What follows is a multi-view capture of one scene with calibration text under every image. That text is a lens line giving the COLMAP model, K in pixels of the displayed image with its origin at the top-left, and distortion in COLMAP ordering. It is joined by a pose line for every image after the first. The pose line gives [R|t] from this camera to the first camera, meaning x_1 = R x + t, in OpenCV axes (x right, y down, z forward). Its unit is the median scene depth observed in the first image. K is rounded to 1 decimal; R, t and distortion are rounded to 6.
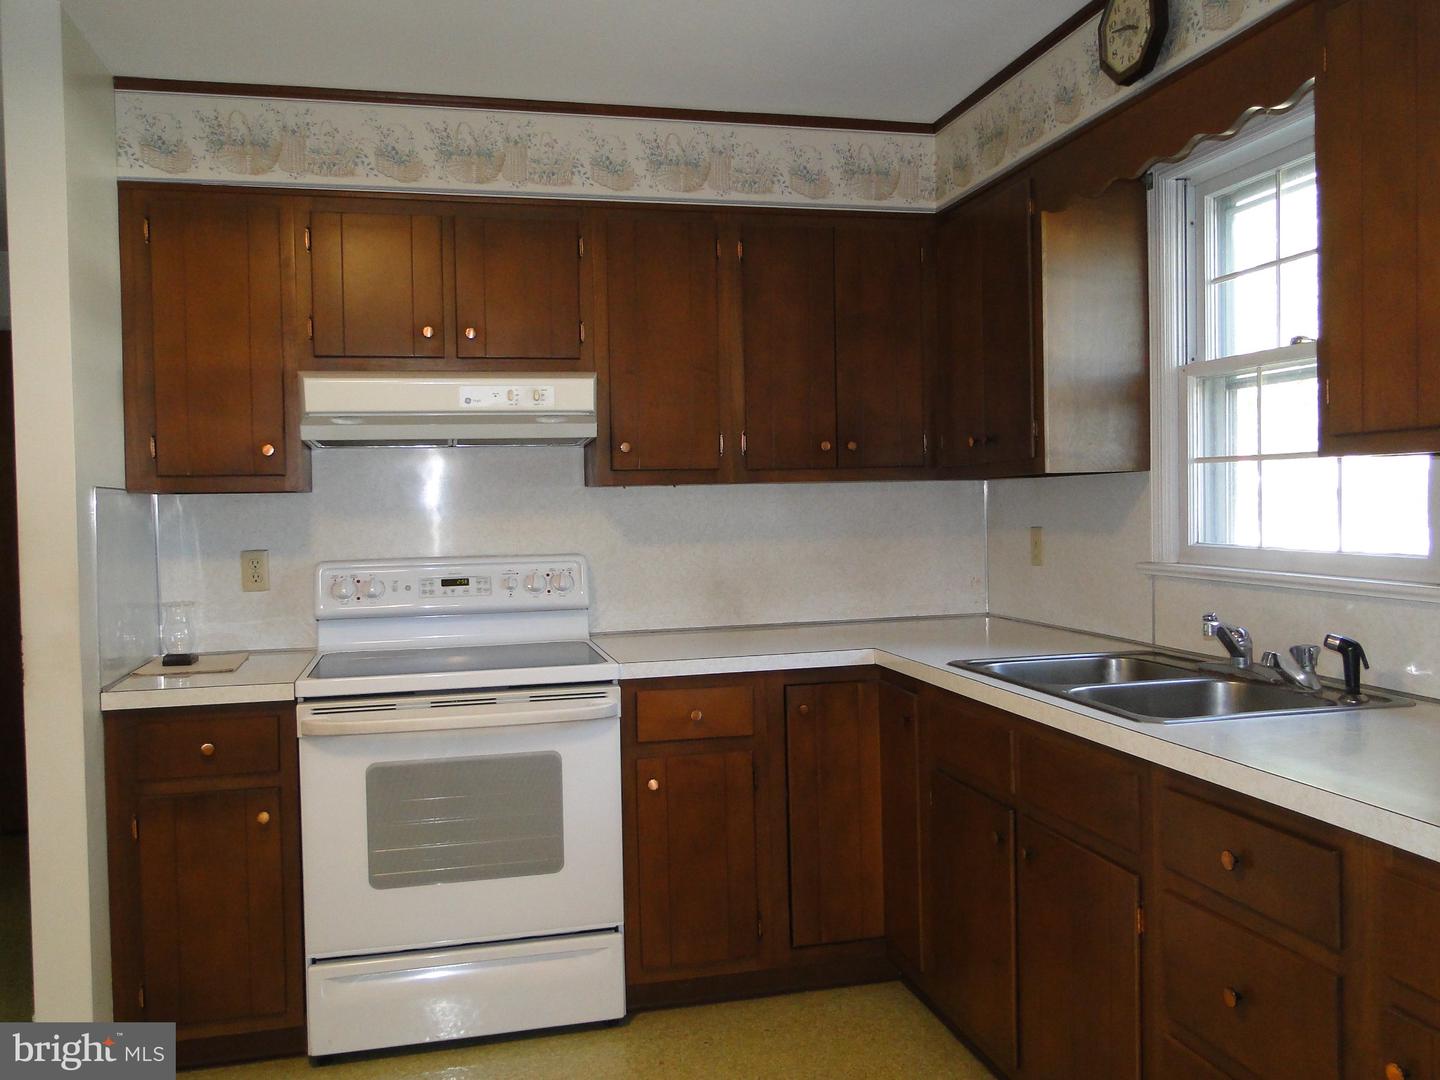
lens RADIAL K [[1205.3, 0, 727.3], [0, 1205.3, 530.8], [0, 0, 1]] dist [0.000958, -0.012481]
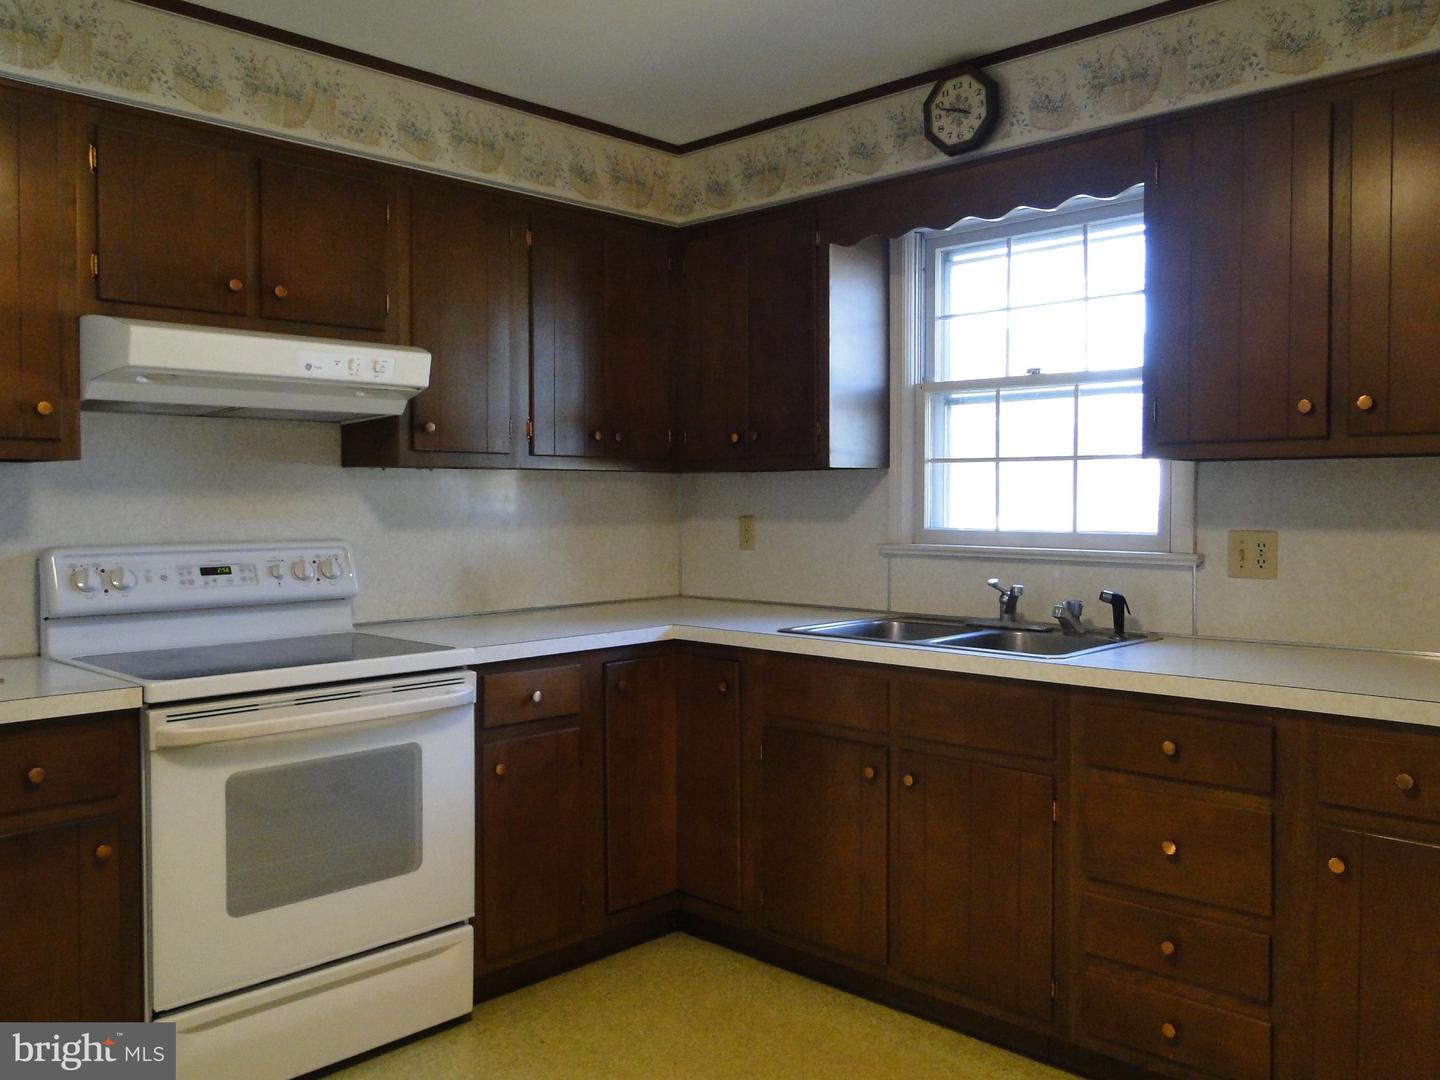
lens RADIAL K [[1205.3, 0, 727.3], [0, 1205.3, 530.8], [0, 0, 1]] dist [0.000958, -0.012481]
pose [[0.841283, 0.004364, 0.540578, -0.440137], [-0.002245, 0.999987, -0.004579, 0.018918], [-0.540591, 0.002639, 0.841281, 0.066270]]
